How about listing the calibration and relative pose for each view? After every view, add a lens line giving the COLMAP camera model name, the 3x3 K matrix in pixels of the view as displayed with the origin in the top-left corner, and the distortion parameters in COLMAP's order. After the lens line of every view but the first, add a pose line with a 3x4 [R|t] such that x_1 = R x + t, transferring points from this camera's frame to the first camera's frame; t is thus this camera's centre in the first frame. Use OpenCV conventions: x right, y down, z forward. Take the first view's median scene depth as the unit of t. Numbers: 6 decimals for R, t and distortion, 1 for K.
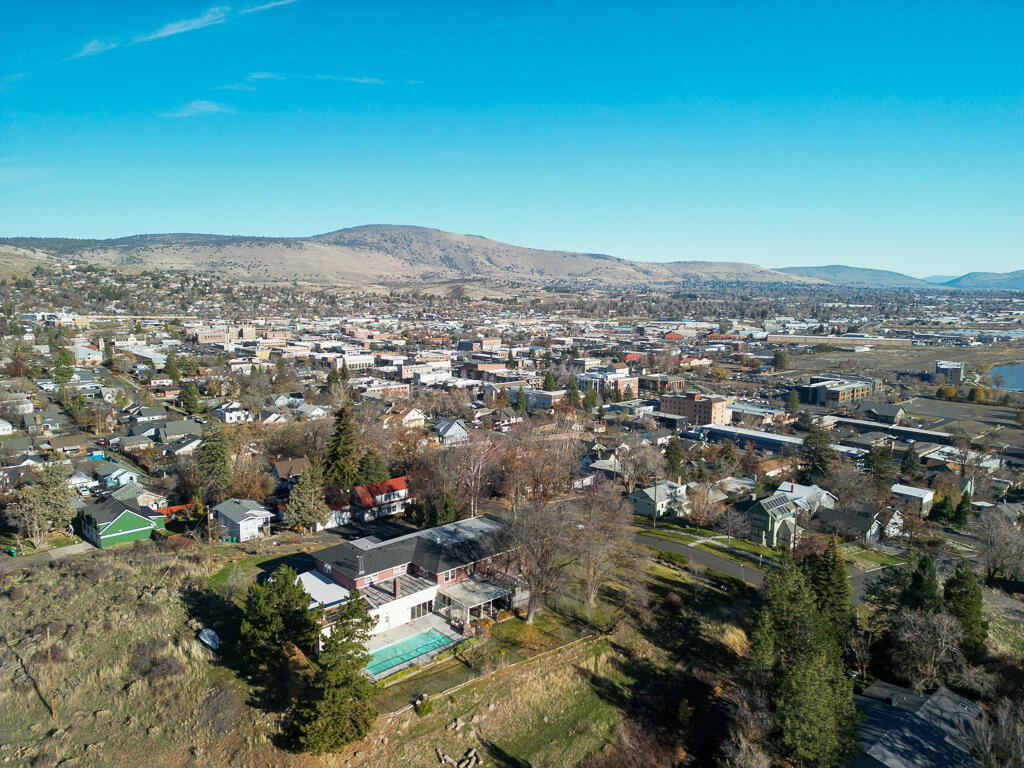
lens RADIAL K [[696.1, 0, 518.2], [0, 696.1, 403.3], [0, 0, 1]] dist [0.037100, -0.006673]
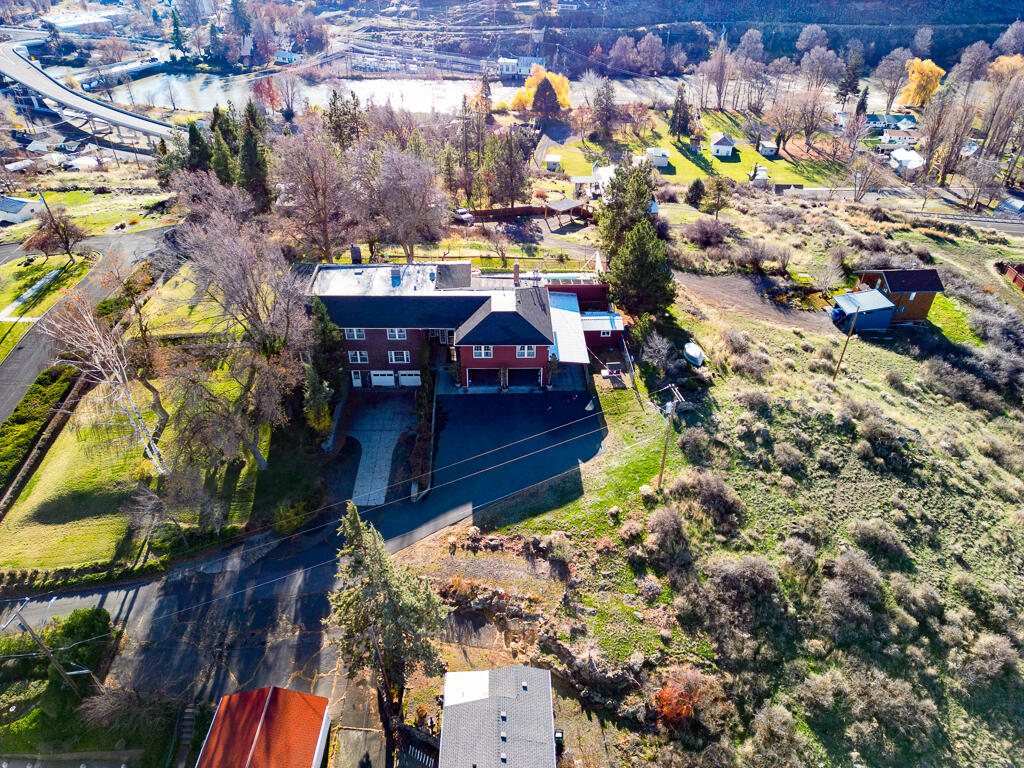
lens RADIAL K [[707.3, 0, 470.8], [0, 707.3, 382.5], [0, 0, 1]] dist [0.012523, -0.001245]
pose [[-0.729554, -0.405060, 0.551069, -0.157720], [0.098093, 0.735444, 0.670448, -0.059341], [-0.676852, 0.543184, -0.496813, 0.354268]]
